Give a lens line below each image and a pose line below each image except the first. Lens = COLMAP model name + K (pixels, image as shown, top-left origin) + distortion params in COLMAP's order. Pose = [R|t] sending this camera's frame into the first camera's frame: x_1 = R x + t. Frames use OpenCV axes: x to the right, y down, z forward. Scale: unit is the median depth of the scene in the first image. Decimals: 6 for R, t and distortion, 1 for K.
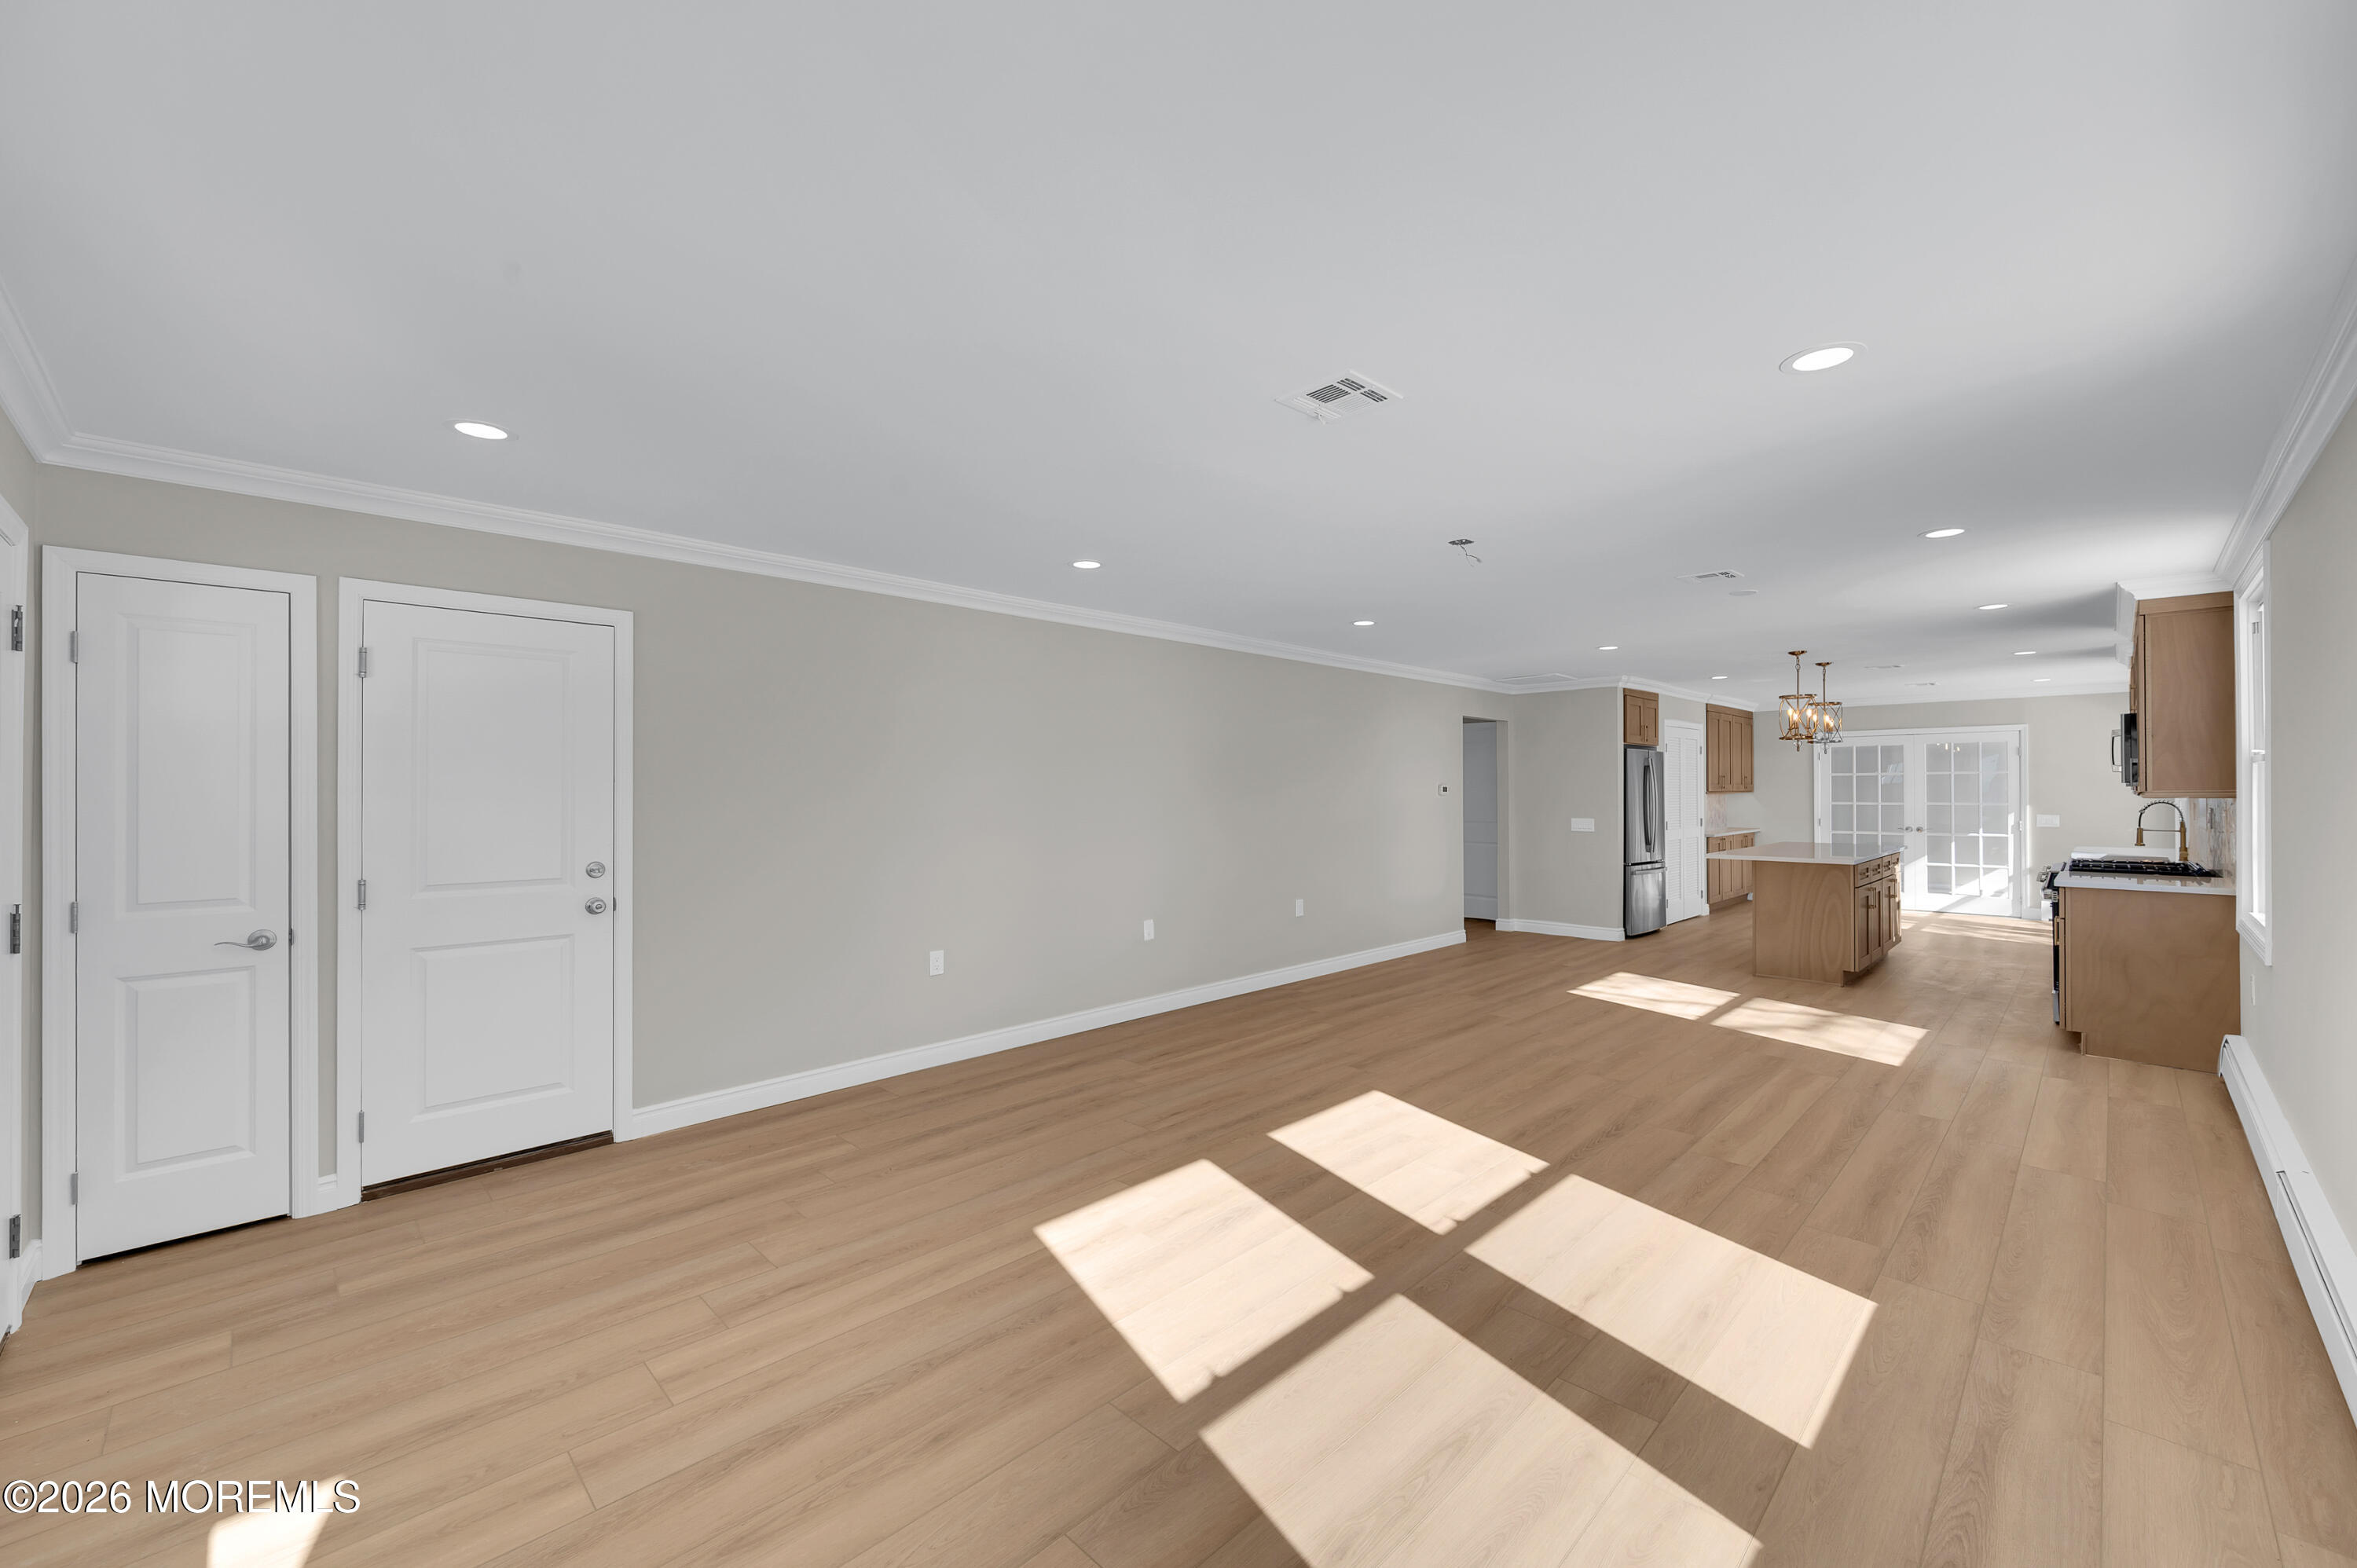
lens RADIAL K [[950.8, 0, 1181.6], [0, 950.8, 785.2], [0, 0, 1]] dist [0.009283, 0.000012]
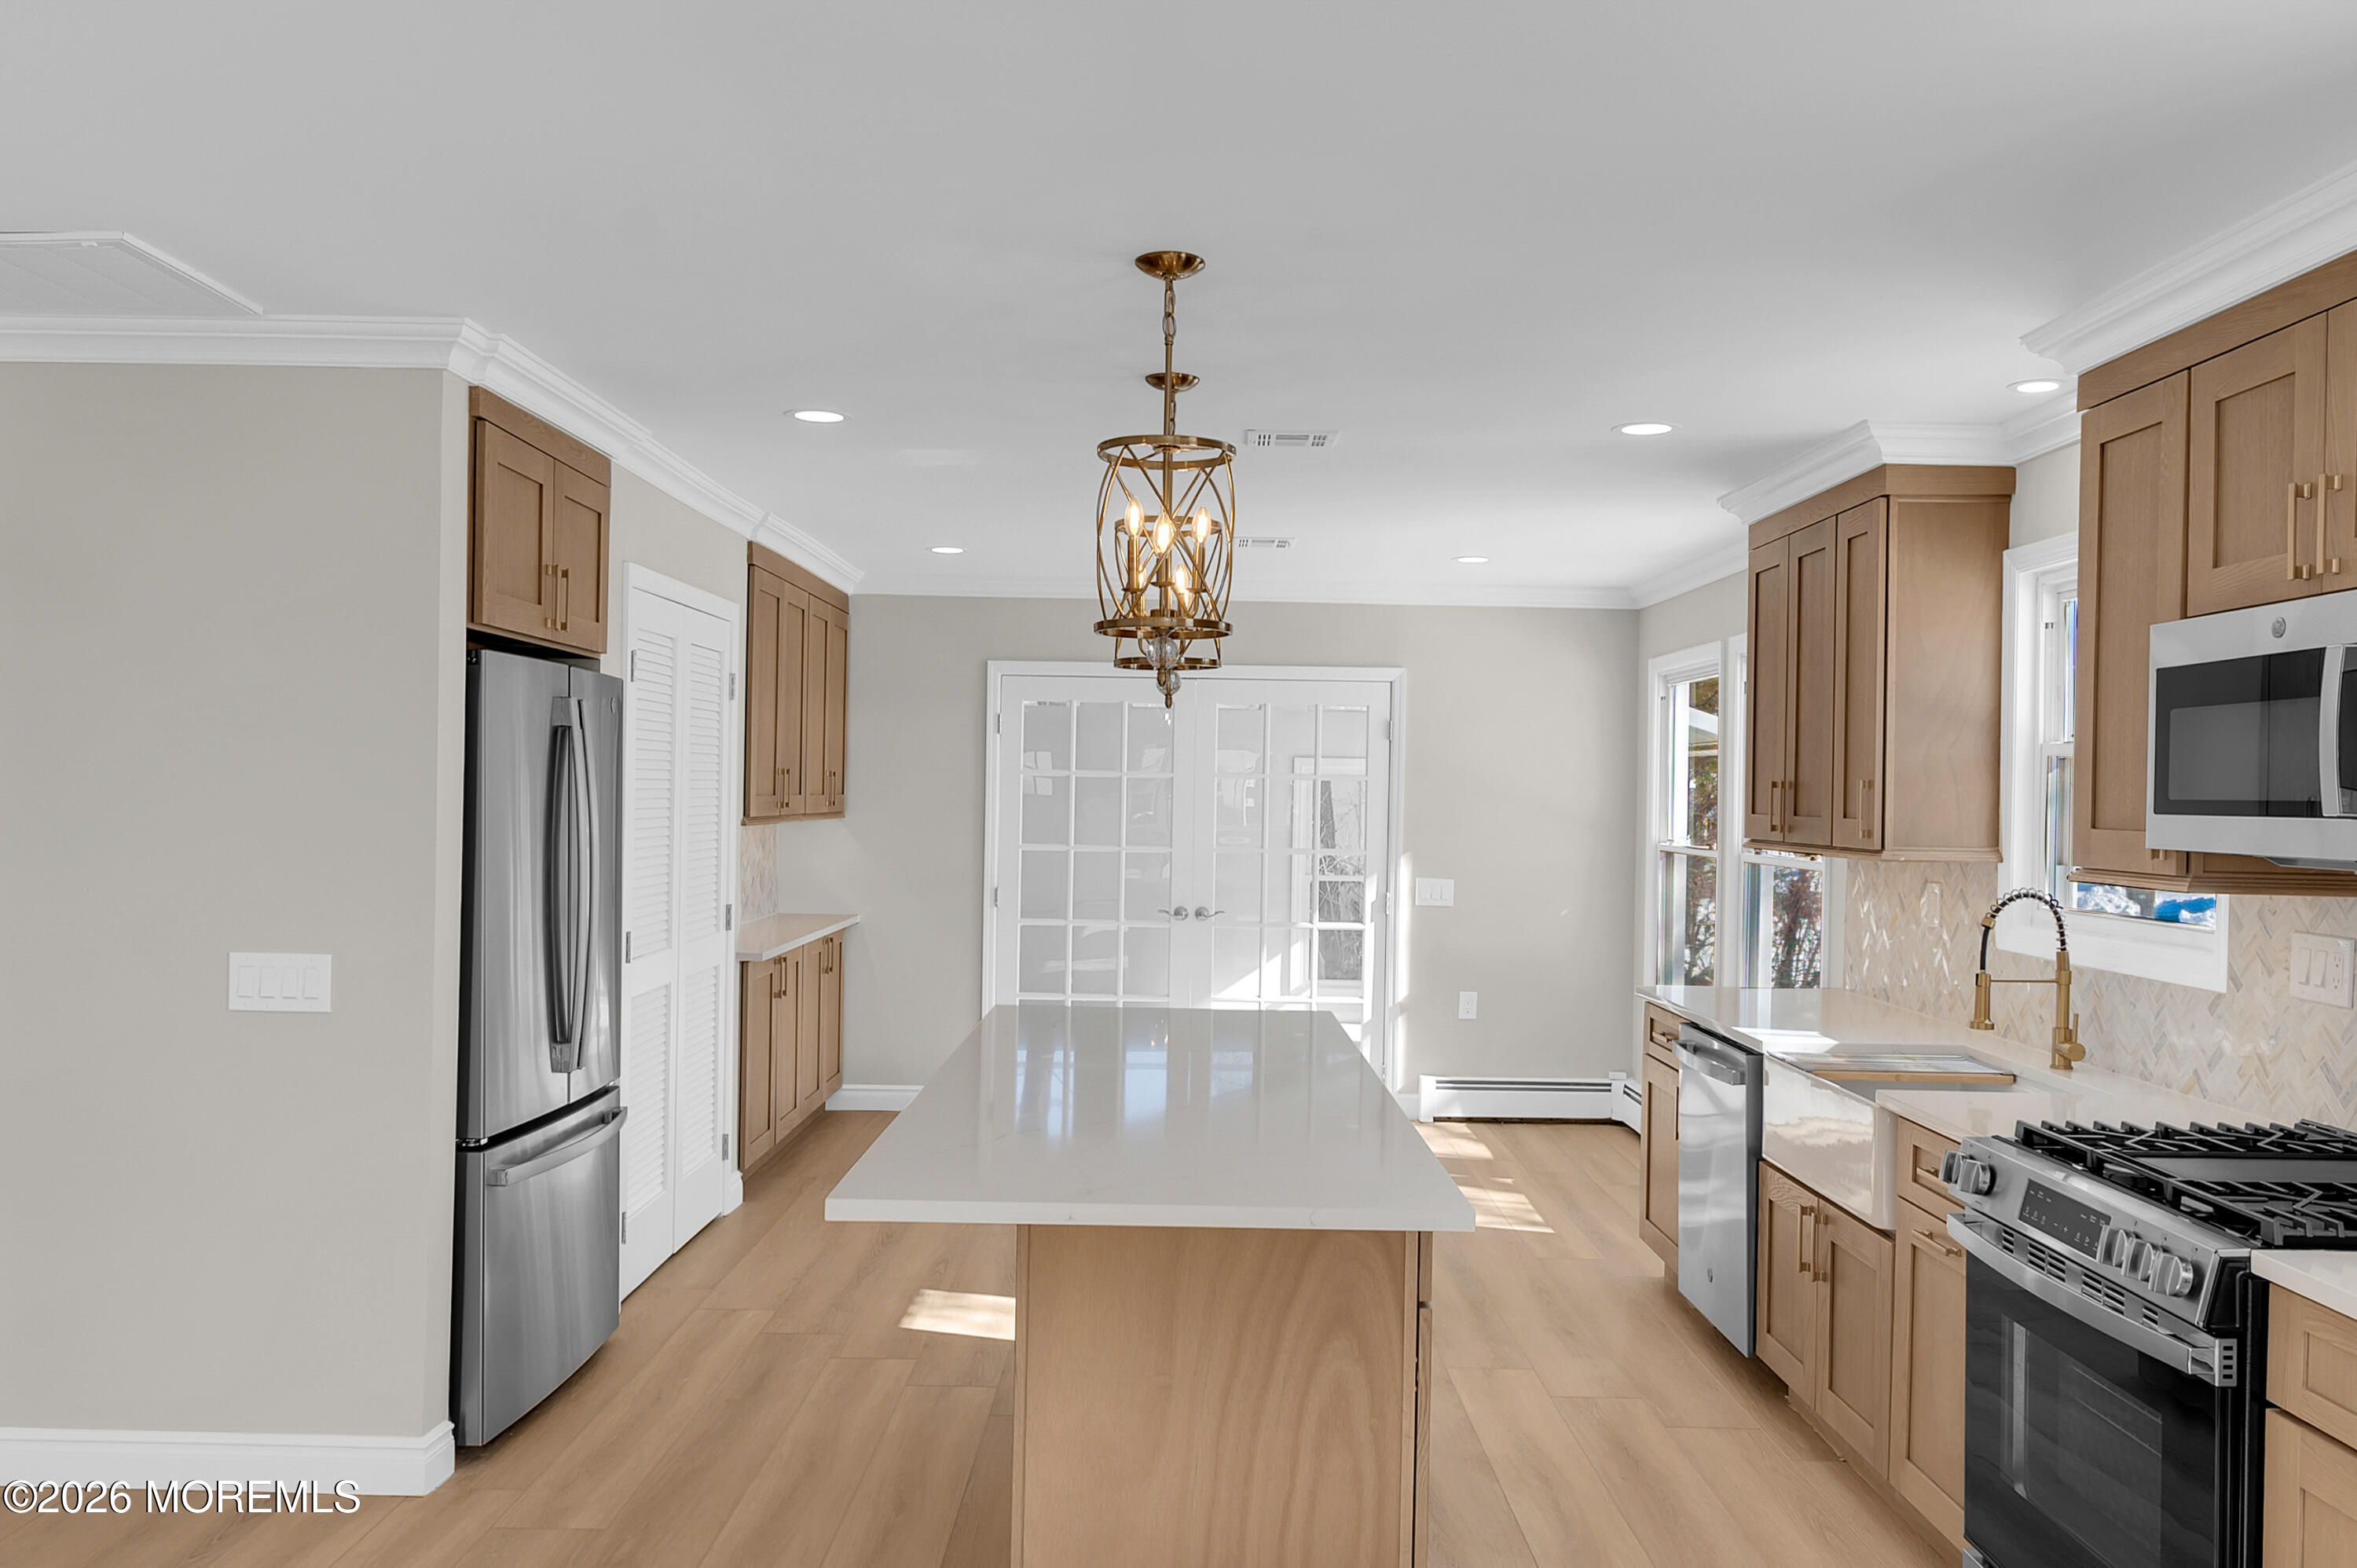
lens RADIAL K [[1790.2, 0, 1180.4], [0, 1790.2, 807.1], [0, 0, 1]] dist [0.008653, 0.002870]
pose [[0.712583, 0.009473, 0.701524, 0.276285], [-0.024732, 0.999627, 0.011623, -0.008968], [-0.701151, -0.025632, 0.712552, 0.554653]]
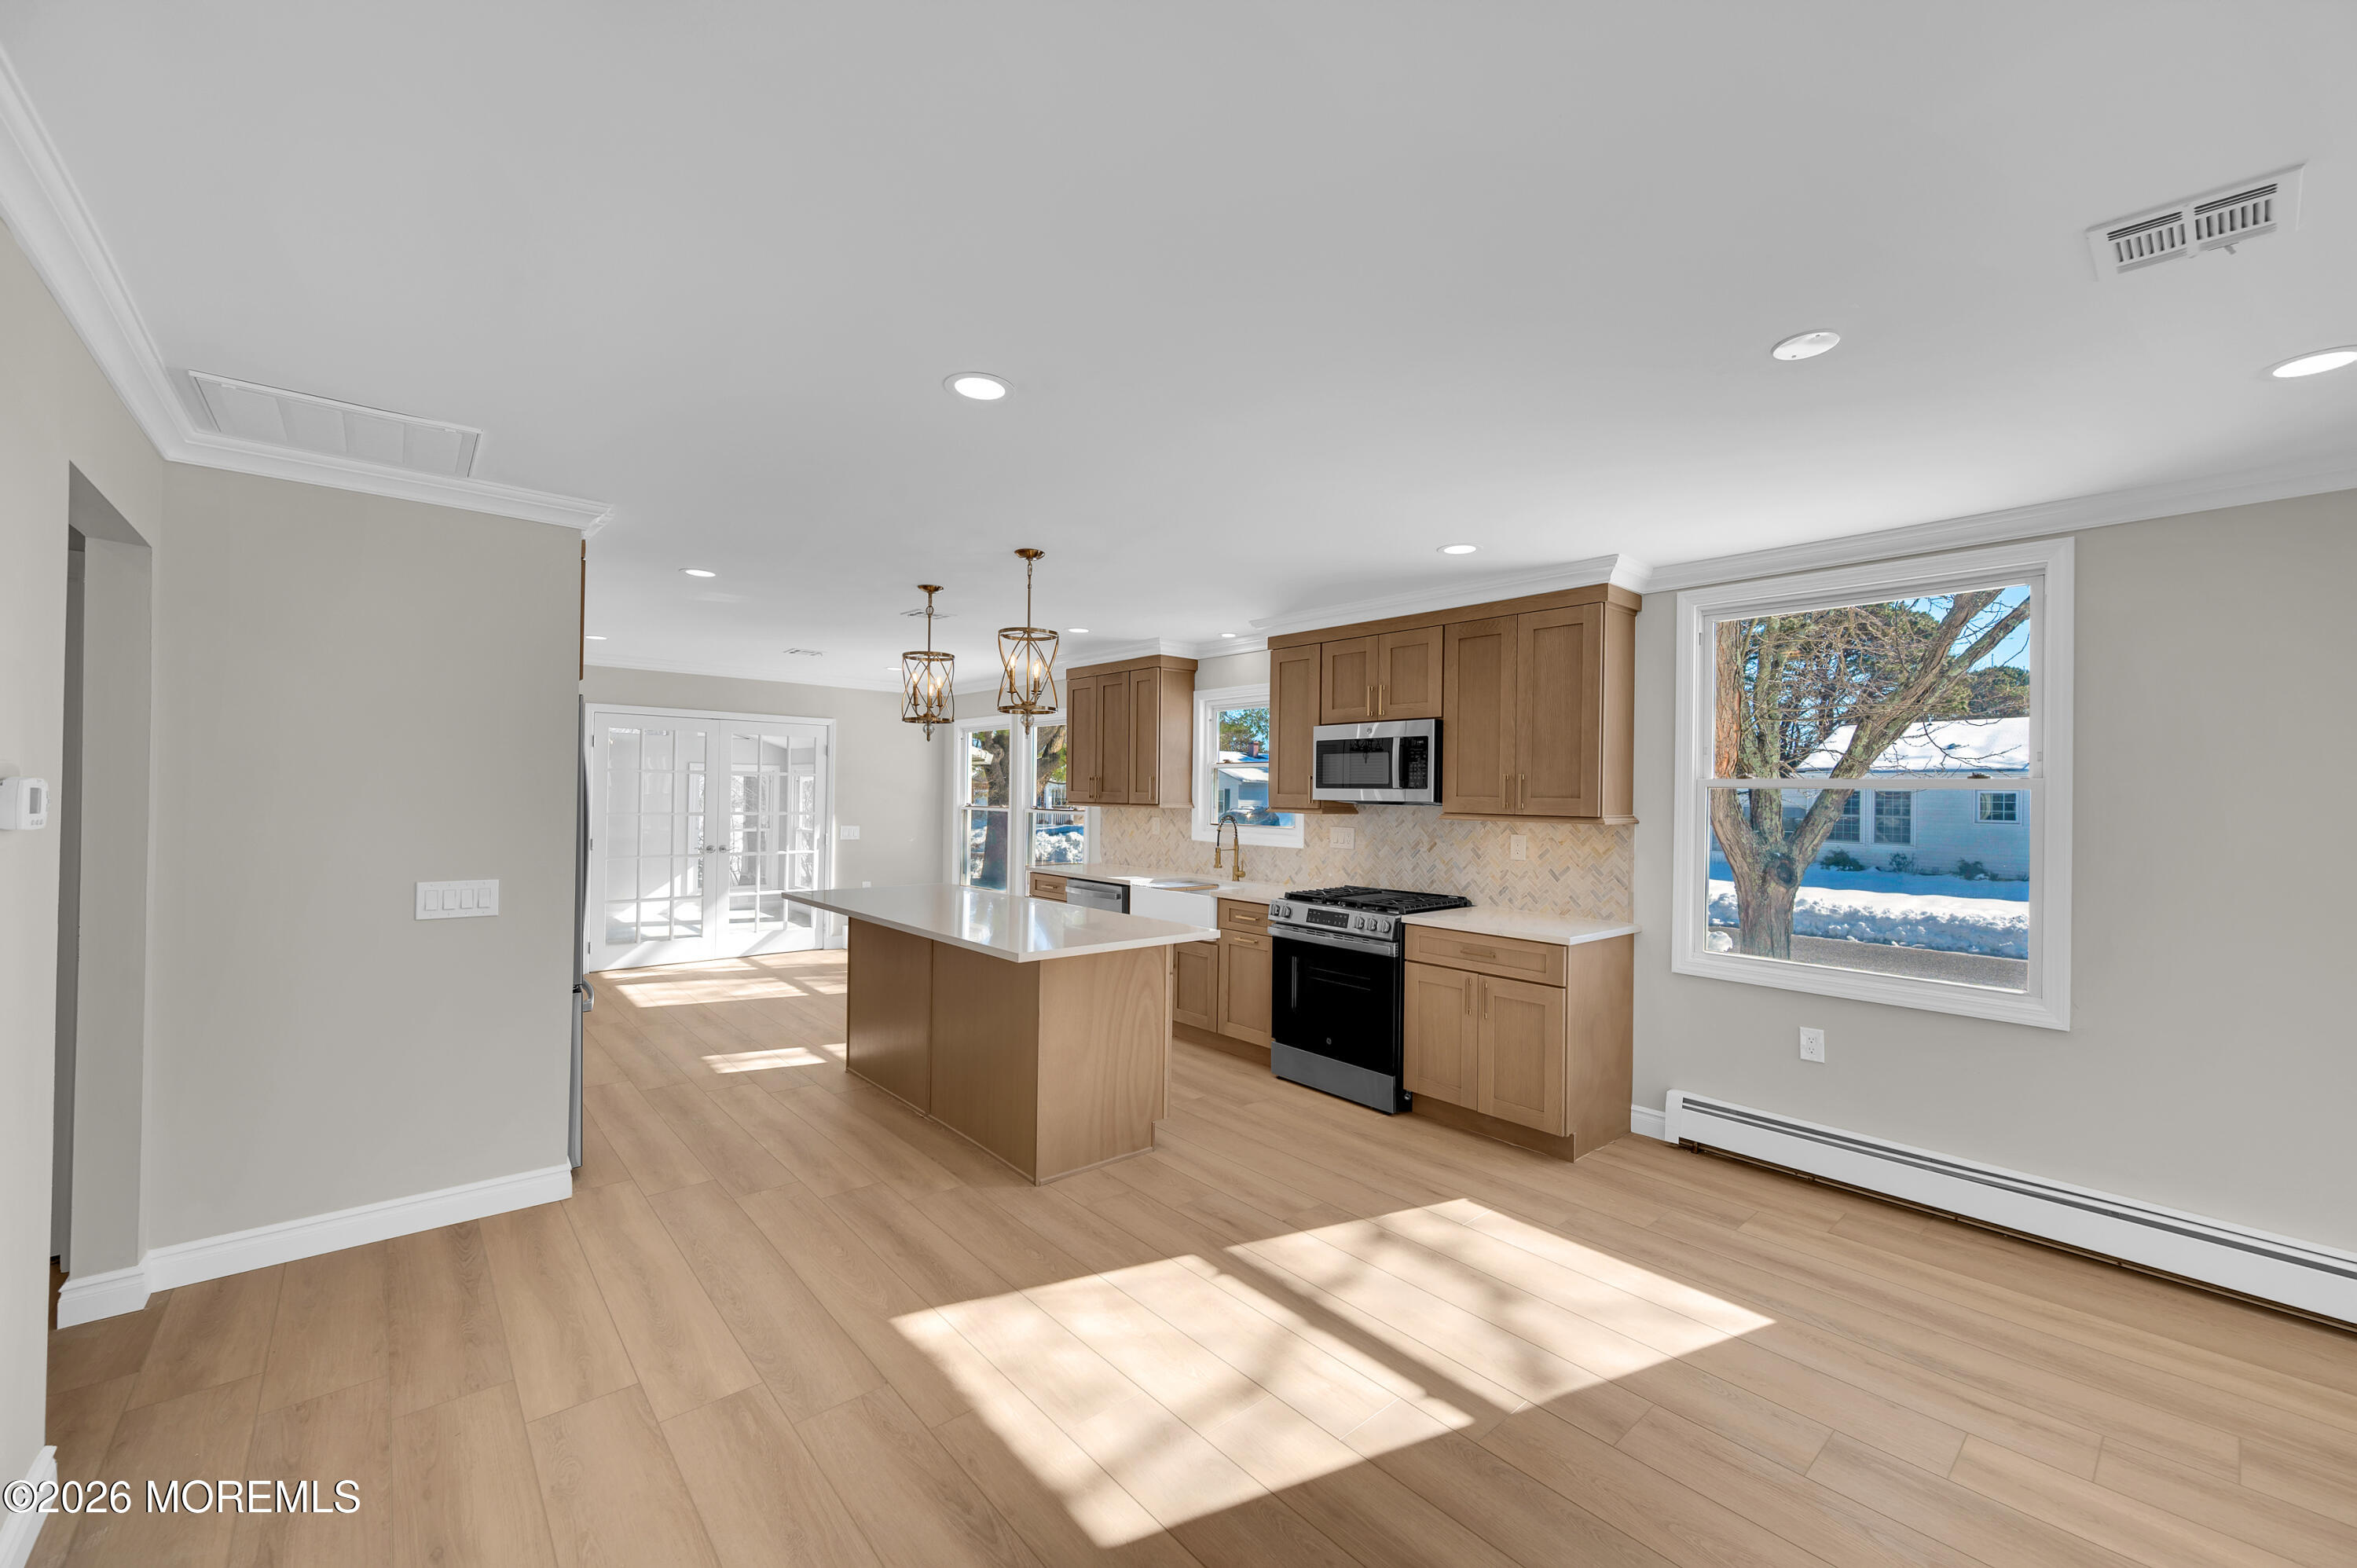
lens RADIAL K [[931.6, 0, 1178.5], [0, 931.6, 784.0], [0, 0, 1]] dist [0.003767, 0.000175]
pose [[0.075420, 0.015843, 0.997026, 0.098563], [-0.021141, 0.999674, -0.014286, -0.001147], [-0.996928, -0.020000, 0.075731, 0.710231]]
